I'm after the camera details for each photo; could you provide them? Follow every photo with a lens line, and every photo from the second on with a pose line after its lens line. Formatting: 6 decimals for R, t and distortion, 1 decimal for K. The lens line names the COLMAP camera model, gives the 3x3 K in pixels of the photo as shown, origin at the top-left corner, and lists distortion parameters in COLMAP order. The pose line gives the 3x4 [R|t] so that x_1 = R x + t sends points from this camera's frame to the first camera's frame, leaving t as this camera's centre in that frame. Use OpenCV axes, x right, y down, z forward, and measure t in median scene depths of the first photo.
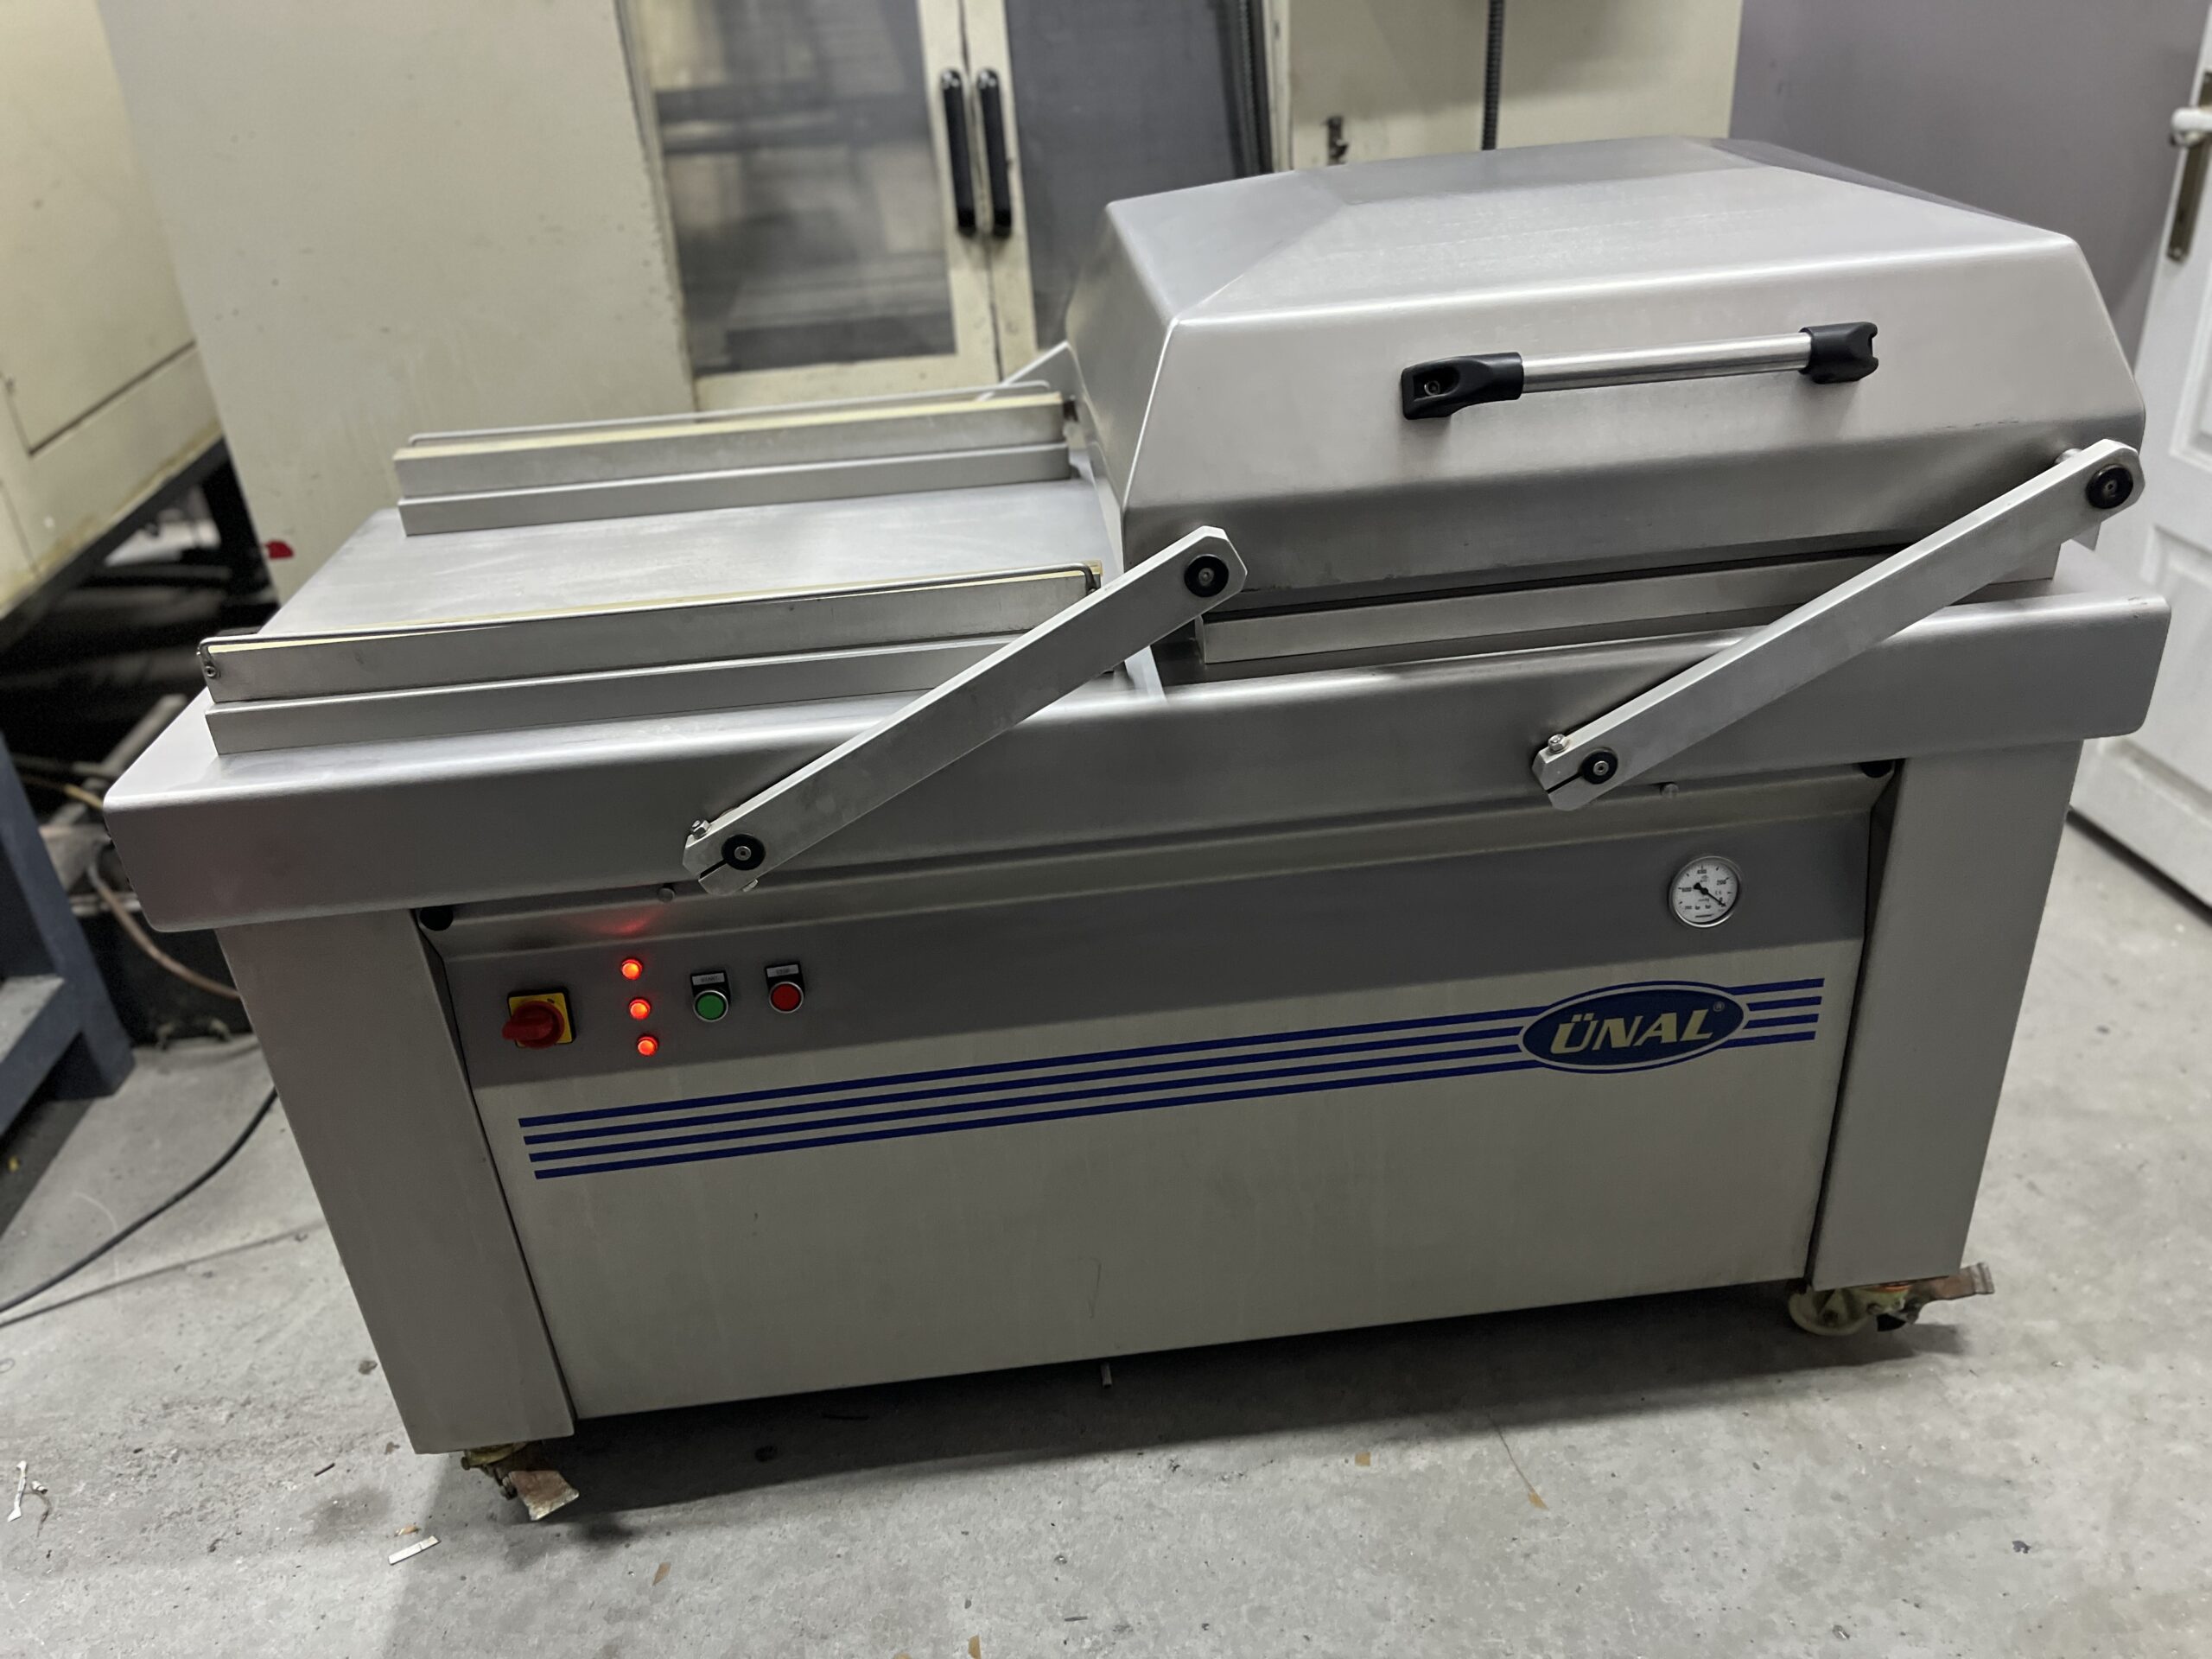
lens RADIAL K [[1705.9, 0, 1120.4], [0, 1705.9, 831.1], [0, 0, 1]] dist [0.085357, -0.120885]
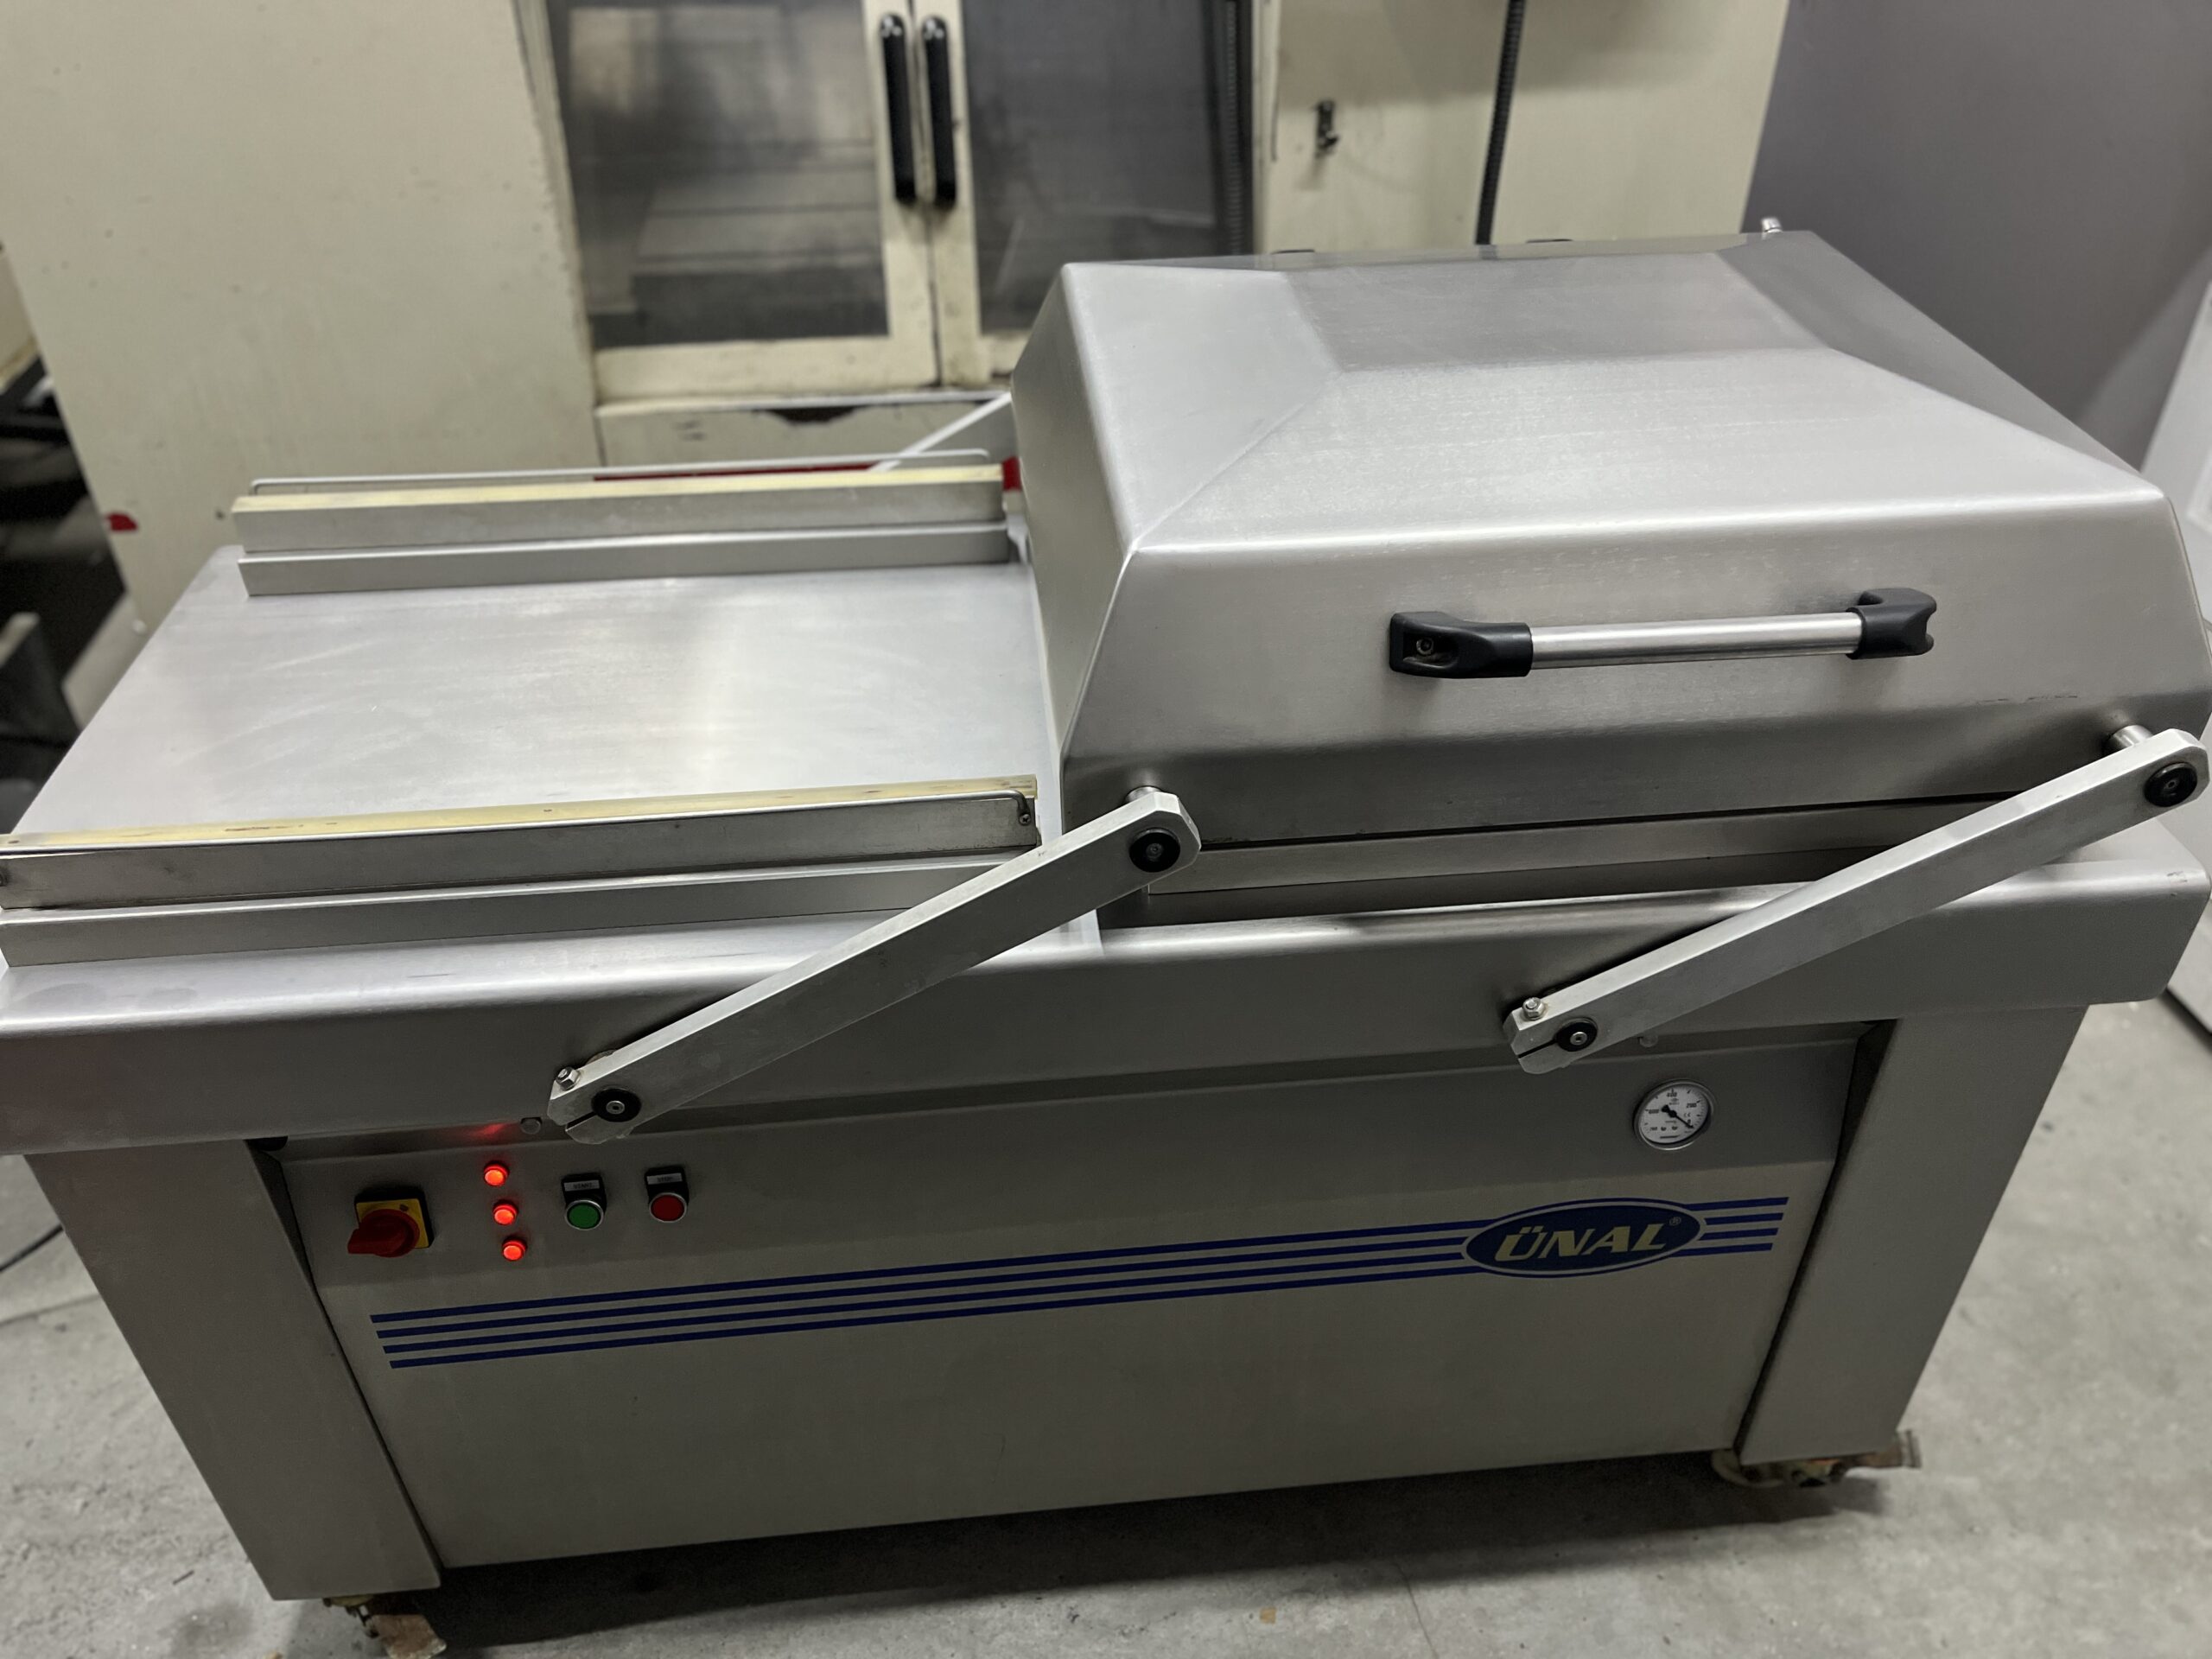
lens RADIAL K [[1705.9, 0, 1117.1], [0, 1705.9, 850.1], [0, 0, 1]] dist [0.085357, -0.120885]
pose [[0.998171, 0.043790, 0.041684, -0.003687], [-0.048944, 0.990047, 0.131953, -0.188671], [-0.035491, -0.133752, 0.990379, 0.098285]]
